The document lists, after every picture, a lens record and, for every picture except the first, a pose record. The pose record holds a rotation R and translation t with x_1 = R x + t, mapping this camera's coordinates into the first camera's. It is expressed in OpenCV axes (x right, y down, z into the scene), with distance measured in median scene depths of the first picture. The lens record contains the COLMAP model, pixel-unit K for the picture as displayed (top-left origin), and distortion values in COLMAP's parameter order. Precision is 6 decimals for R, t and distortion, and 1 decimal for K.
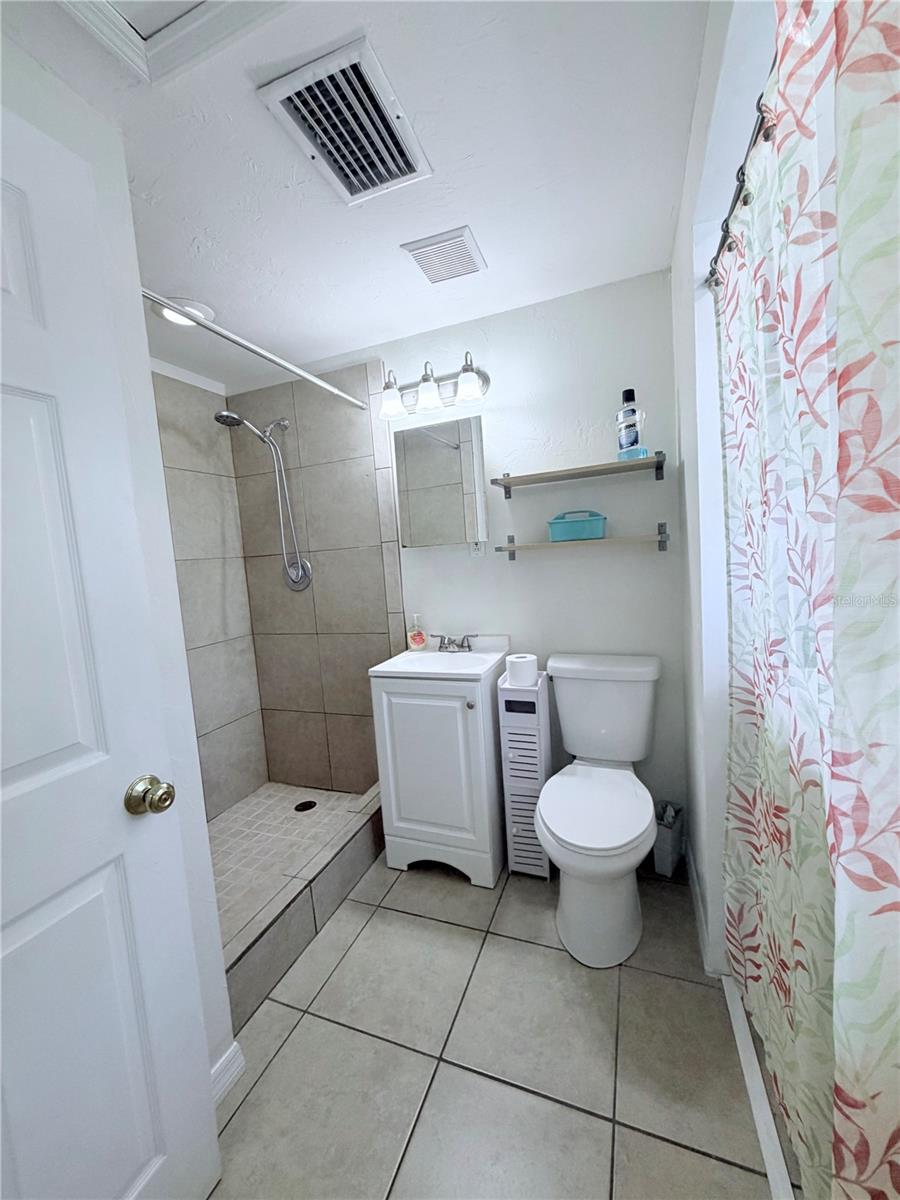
lens RADIAL K [[481.0, 0, 447.6], [0, 481.0, 596.3], [0, 0, 1]] dist [0.001106, 0.000132]
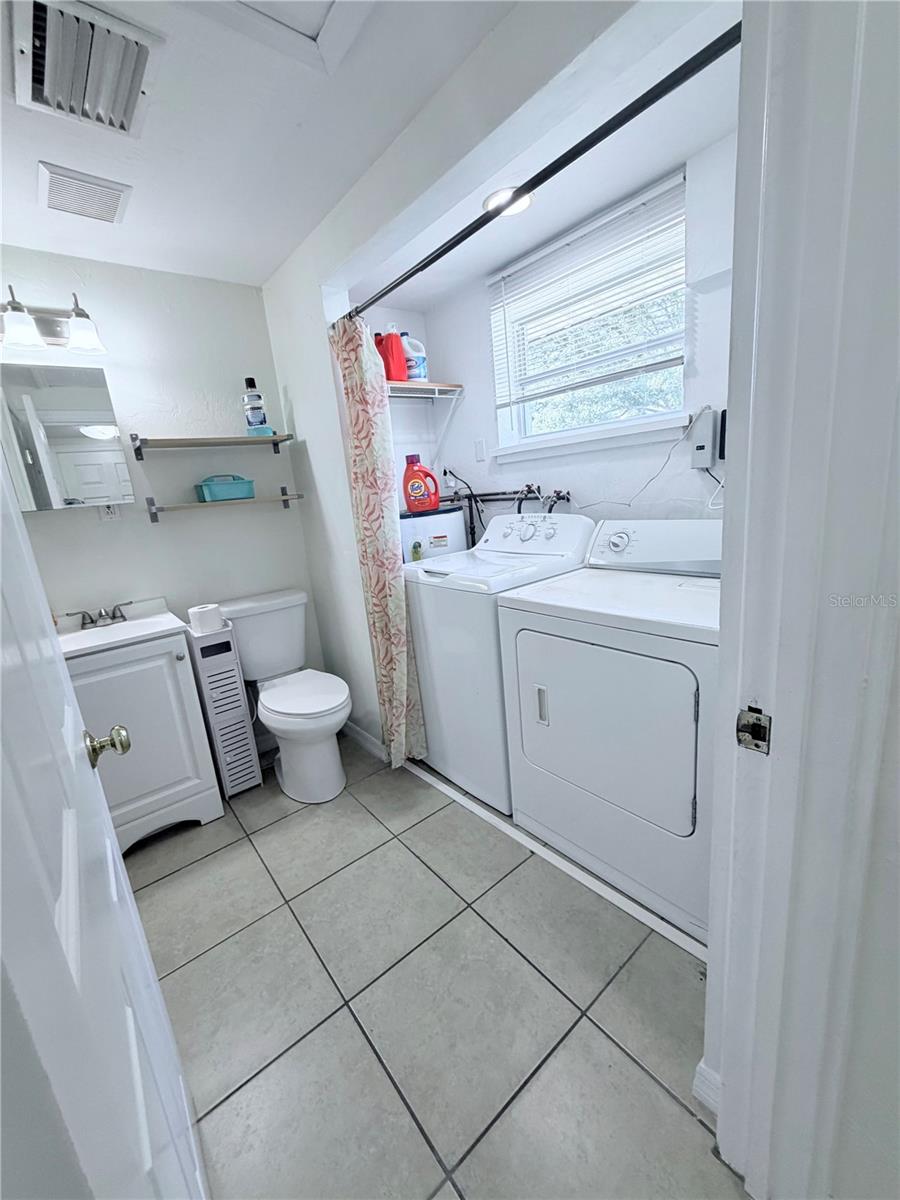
lens RADIAL K [[481.0, 0, 450.7], [0, 481.0, 596.1], [0, 0, 1]] dist [0.001106, 0.000132]
pose [[0.493480, -0.169592, 0.853063, -0.508116], [0.139630, 0.983532, 0.114756, 0.054905], [-0.858476, 0.062483, 0.509033, -0.046361]]
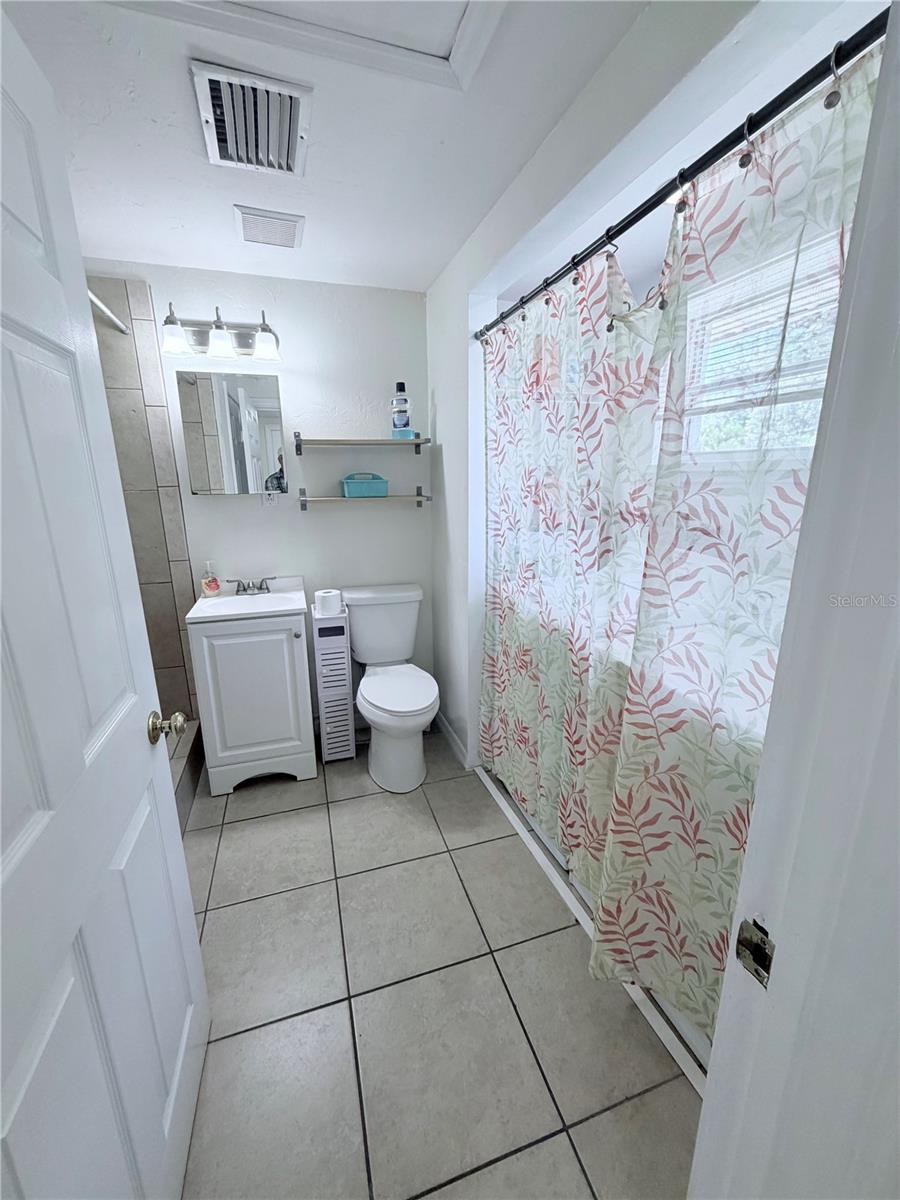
lens RADIAL K [[481.0, 0, 450.0], [0, 481.0, 596.5], [0, 0, 1]] dist [0.001106, 0.000132]
pose [[0.770457, -0.088389, 0.631335, -0.385457], [0.011351, 0.992086, 0.125043, -0.012174], [-0.637391, -0.089174, 0.765363, -0.136882]]
